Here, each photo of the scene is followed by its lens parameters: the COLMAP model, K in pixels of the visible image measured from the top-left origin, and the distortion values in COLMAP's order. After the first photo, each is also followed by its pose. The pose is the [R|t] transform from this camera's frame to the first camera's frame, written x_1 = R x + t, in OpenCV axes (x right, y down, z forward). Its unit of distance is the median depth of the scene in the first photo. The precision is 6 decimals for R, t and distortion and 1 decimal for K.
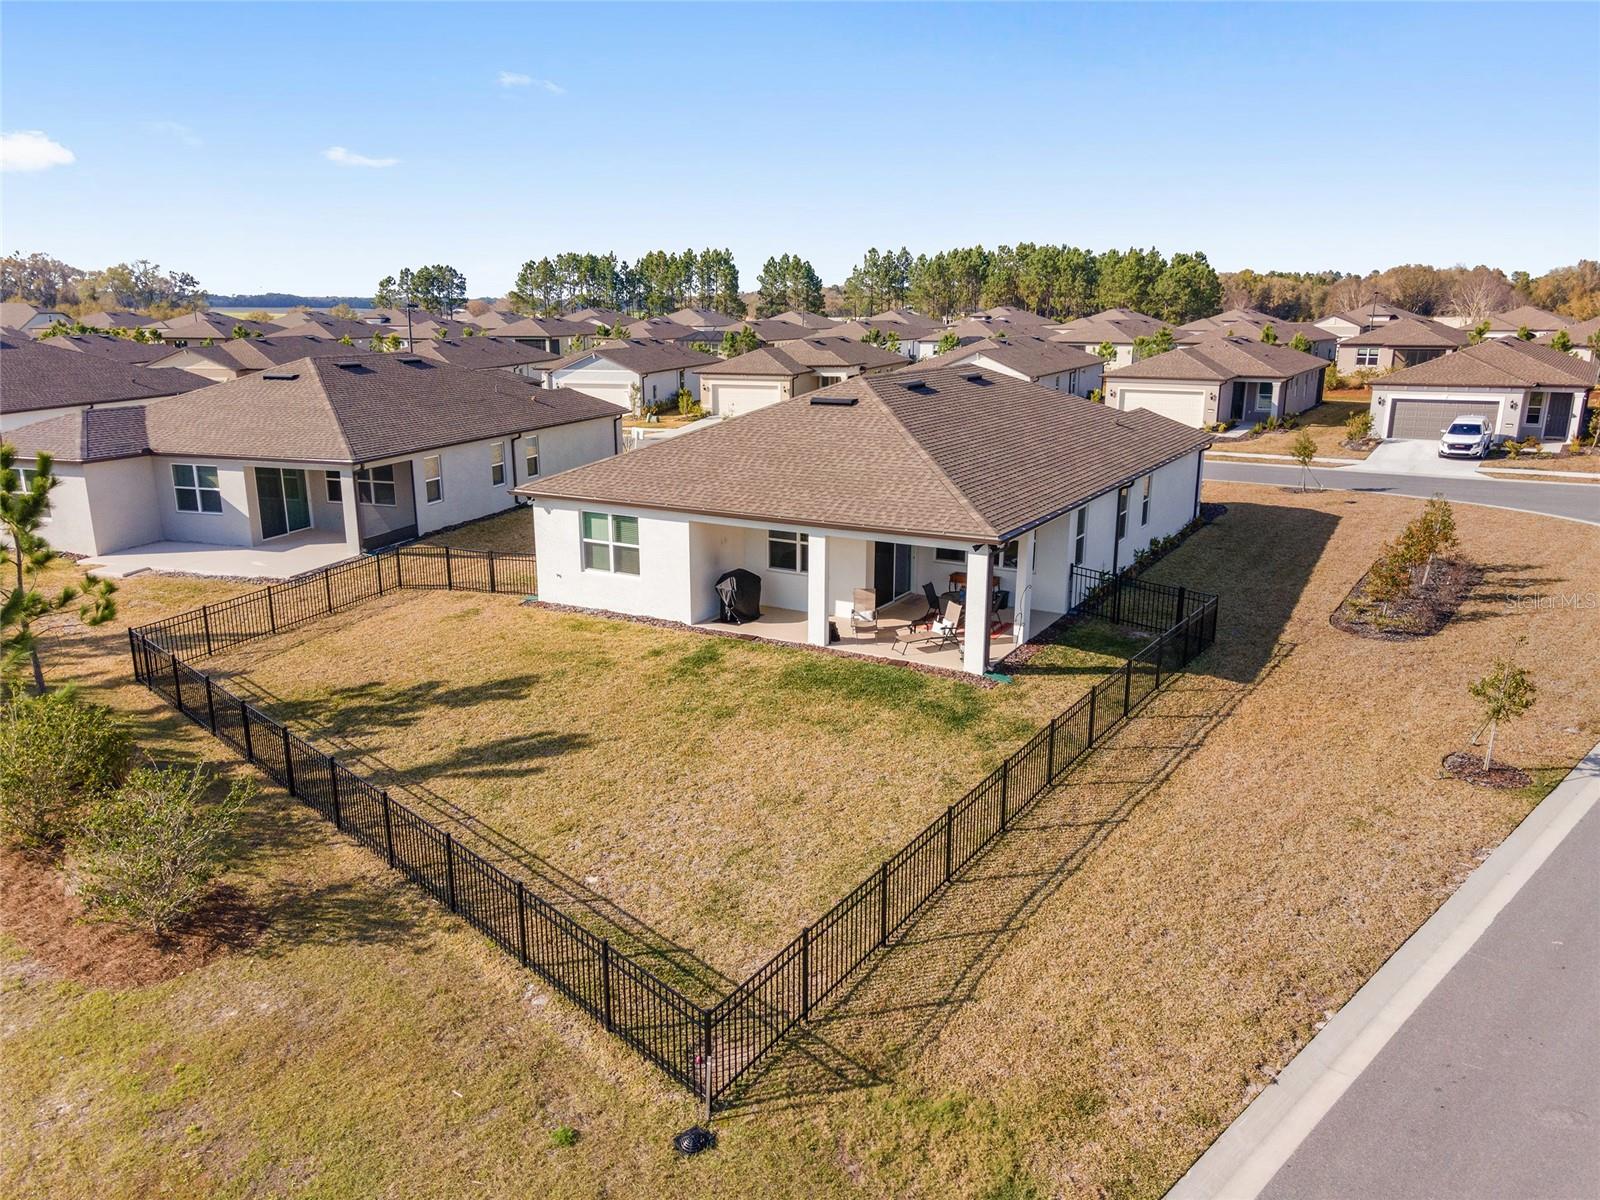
lens RADIAL K [[1164.5, 0, 793.6], [0, 1164.5, 594.8], [0, 0, 1]] dist [0.025533, 0.012016]
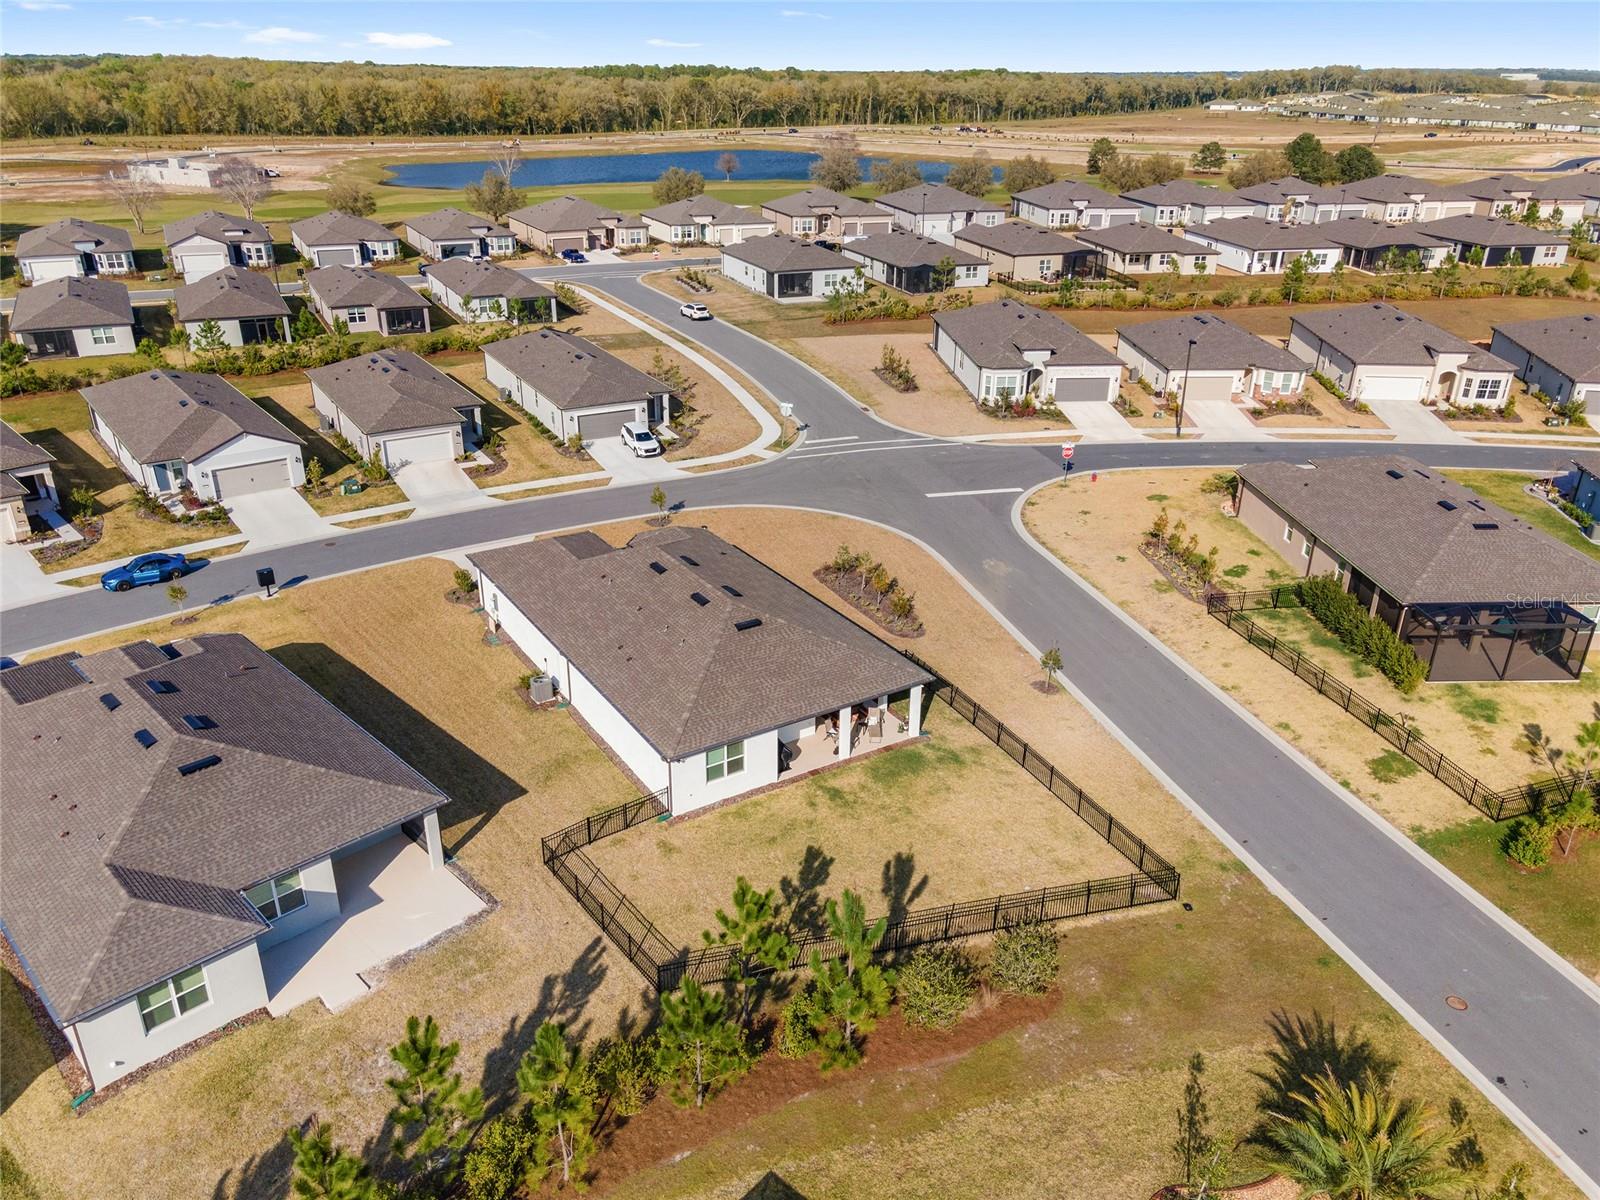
lens RADIAL K [[1164.5, 0, 793.6], [0, 1164.5, 594.8], [0, 0, 1]] dist [0.025533, 0.012016]
pose [[0.471351, -0.353266, 0.808104, -1.353342], [0.204666, 0.935074, 0.289394, -0.717122], [-0.857870, 0.028985, 0.513049, 0.076408]]
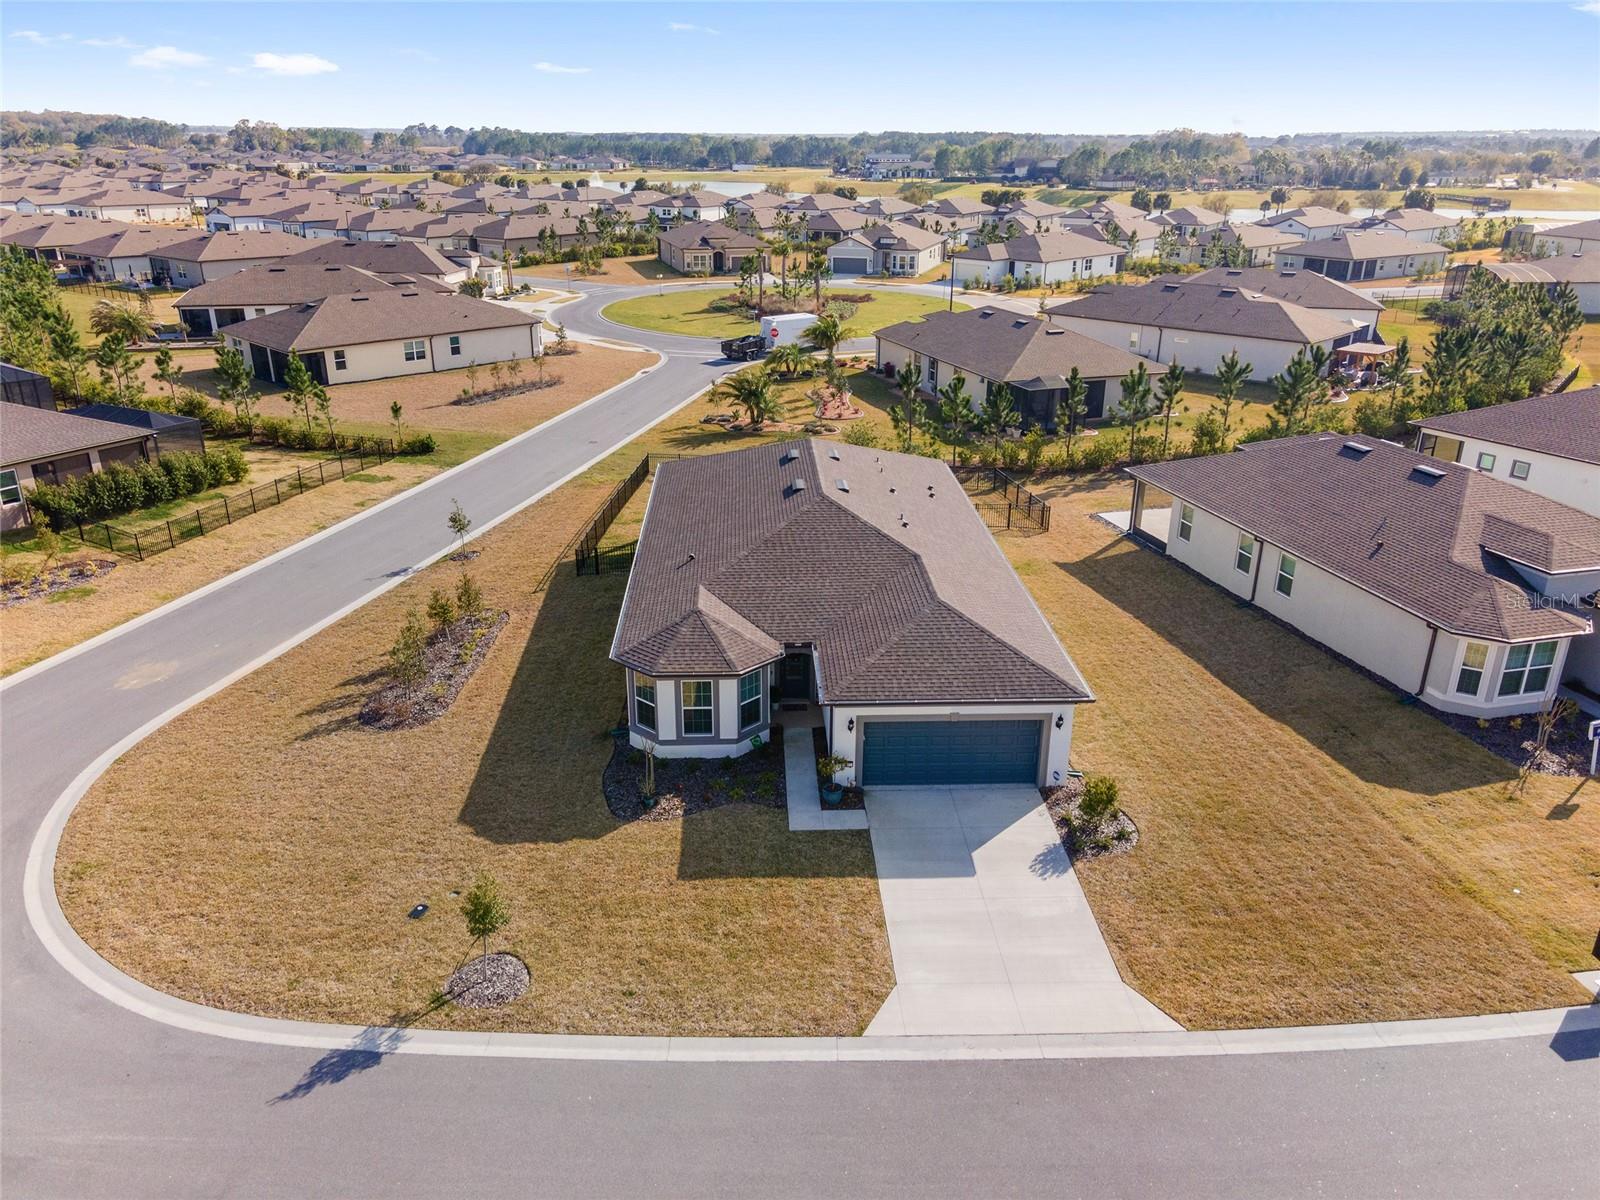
lens RADIAL K [[1183.5, 0, 795.8], [0, 1183.5, 579.6], [0, 0, 1]] dist [0.045837, 0.007553]
pose [[-0.844661, 0.184682, -0.502435, 0.948024], [-0.133820, 0.835949, 0.532242, -0.915886], [0.518306, 0.516799, -0.681379, 2.305376]]
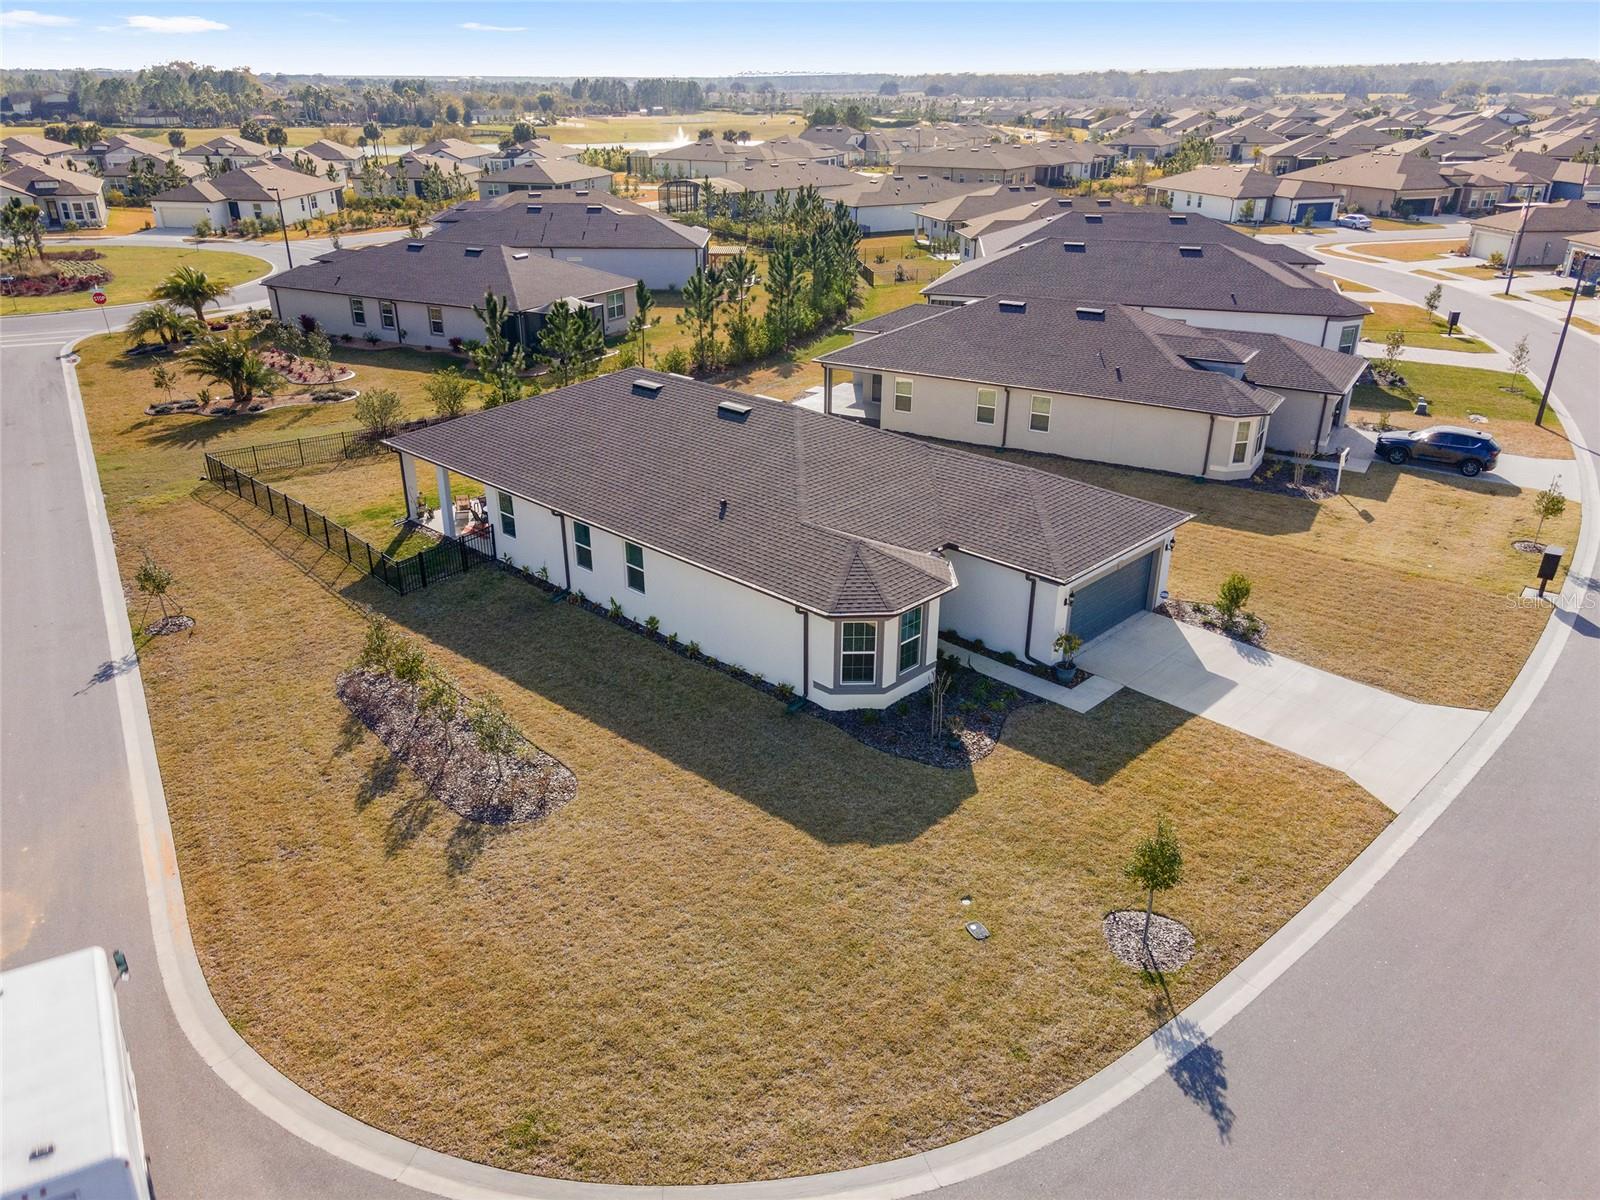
lens RADIAL K [[1183.5, 0, 795.8], [0, 1183.5, 579.6], [0, 0, 1]] dist [0.045837, 0.007553]
pose [[-0.237806, 0.375488, -0.895800, 1.428171], [-0.238501, 0.871449, 0.428595, -0.650919], [0.941576, 0.315571, -0.117682, 1.526751]]
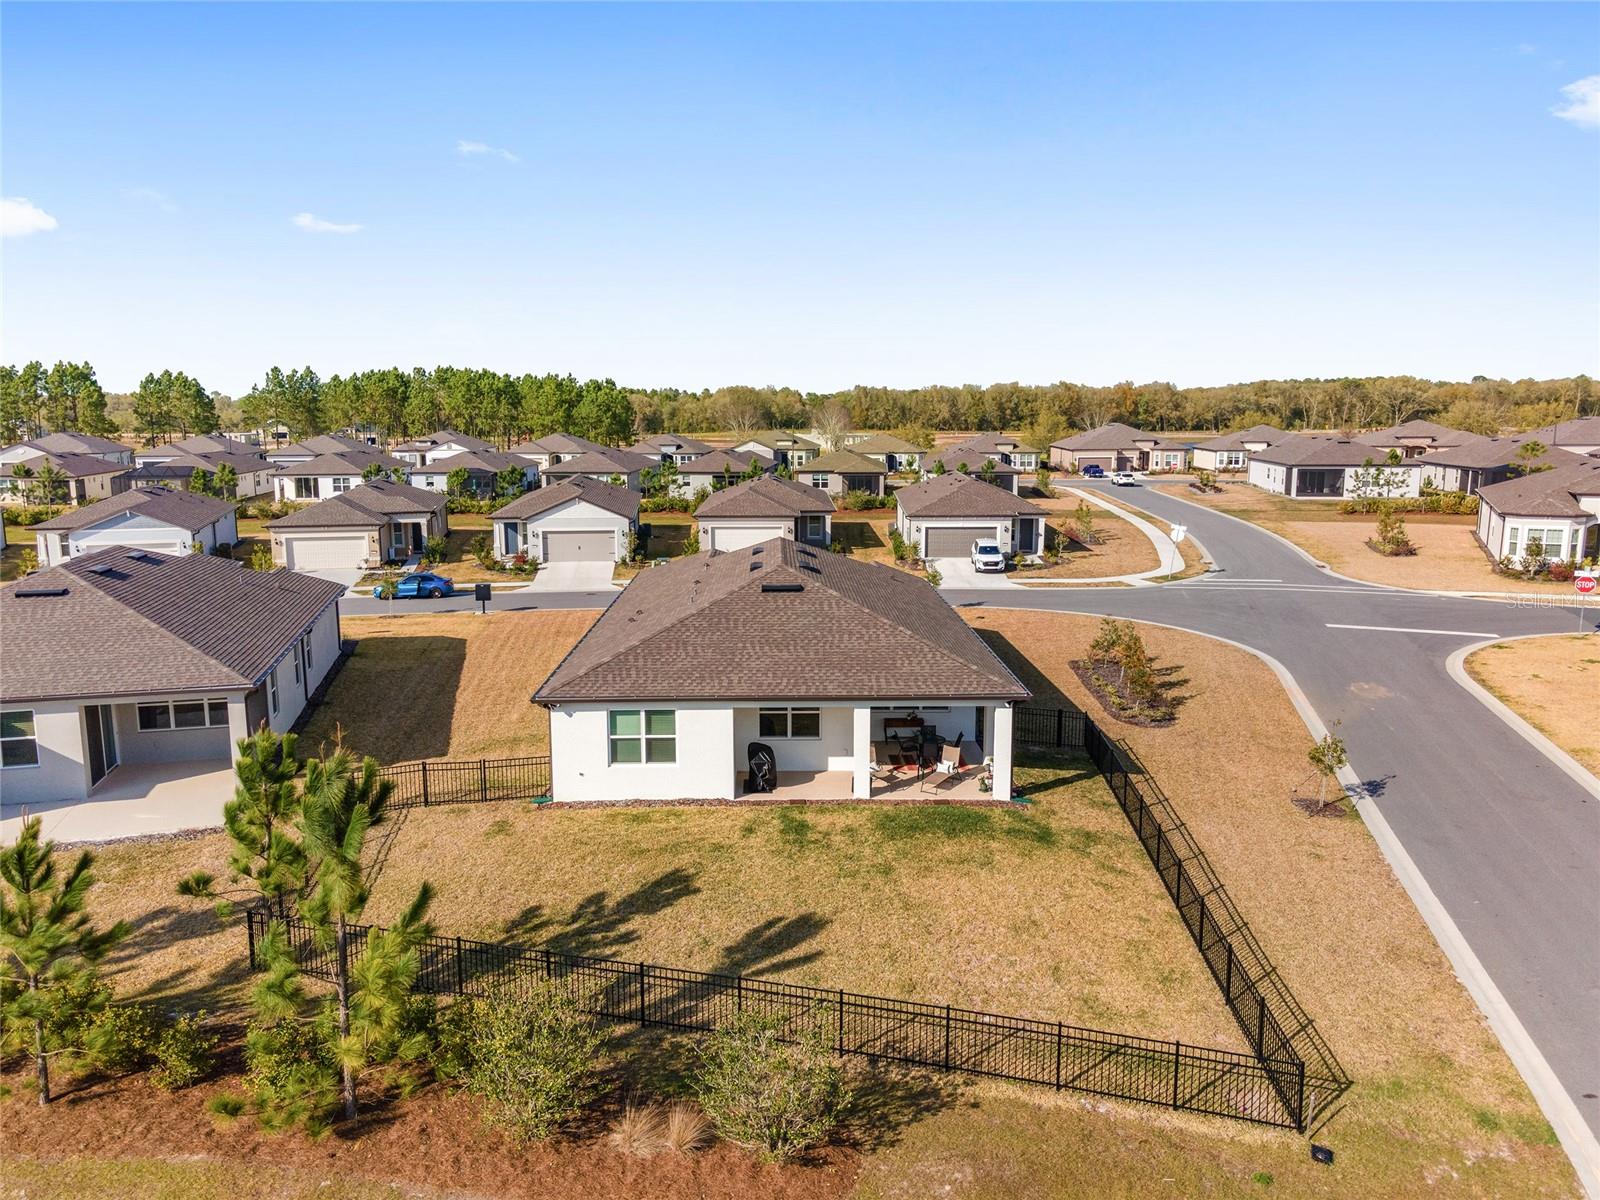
lens RADIAL K [[1164.5, 0, 793.6], [0, 1164.5, 594.8], [0, 0, 1]] dist [0.025533, 0.012016]
pose [[0.856738, -0.081151, 0.509327, -0.578814], [0.125413, 0.990682, -0.053112, -0.100070], [-0.500271, 0.109380, 0.858933, -0.009832]]
